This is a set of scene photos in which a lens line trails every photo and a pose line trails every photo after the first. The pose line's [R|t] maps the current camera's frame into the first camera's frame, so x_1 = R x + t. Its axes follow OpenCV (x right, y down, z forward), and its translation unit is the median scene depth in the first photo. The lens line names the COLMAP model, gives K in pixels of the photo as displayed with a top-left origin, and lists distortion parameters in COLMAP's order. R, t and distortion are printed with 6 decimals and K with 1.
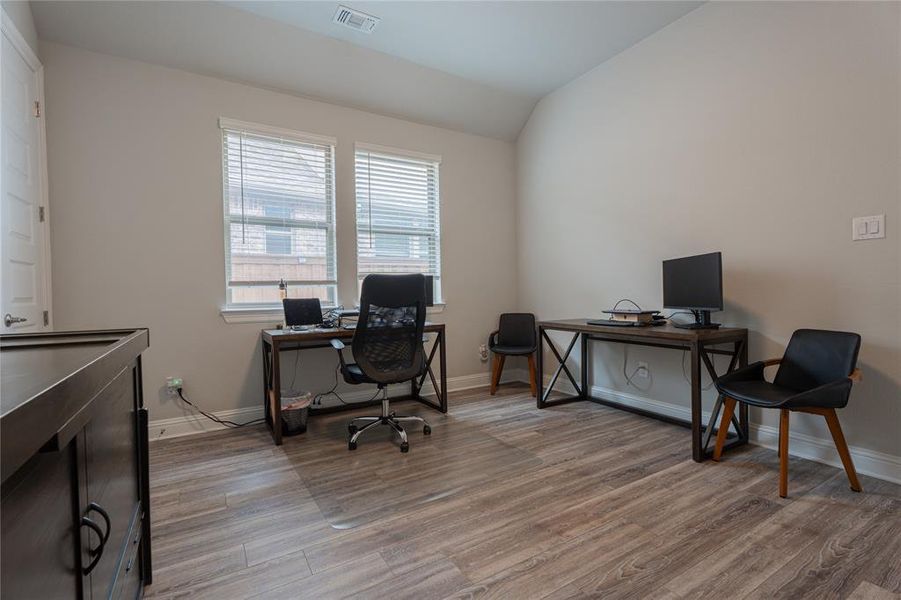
lens RADIAL K [[398.4, 0, 447.1], [0, 398.4, 298.0], [0, 0, 1]] dist [-0.002836, -0.000125]
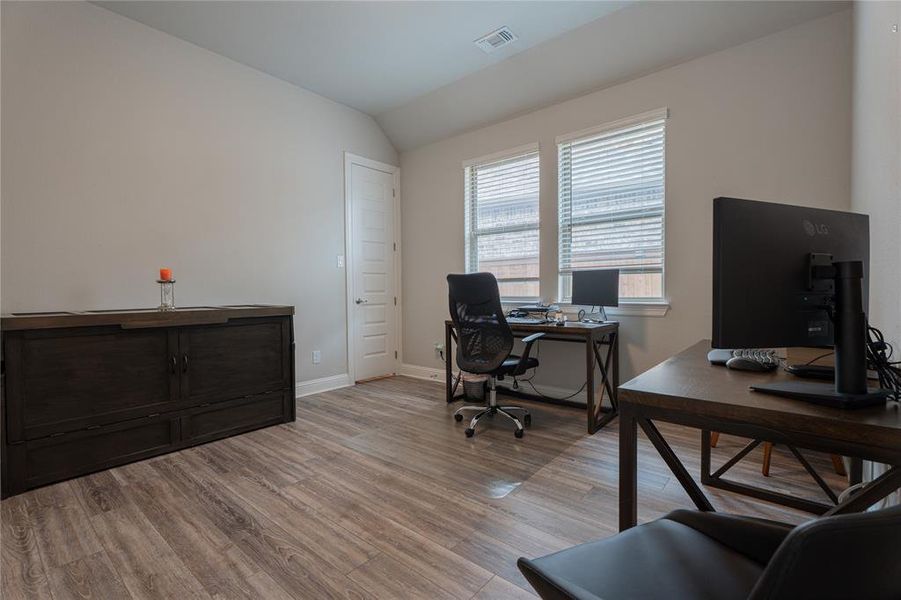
lens RADIAL K [[398.4, 0, 447.1], [0, 398.4, 298.0], [0, 0, 1]] dist [-0.002836, -0.000125]
pose [[0.348542, 0.032500, -0.936730, 0.818555], [-0.009954, 0.999471, 0.030973, -0.024989], [0.937240, -0.001471, 0.348681, 0.524489]]
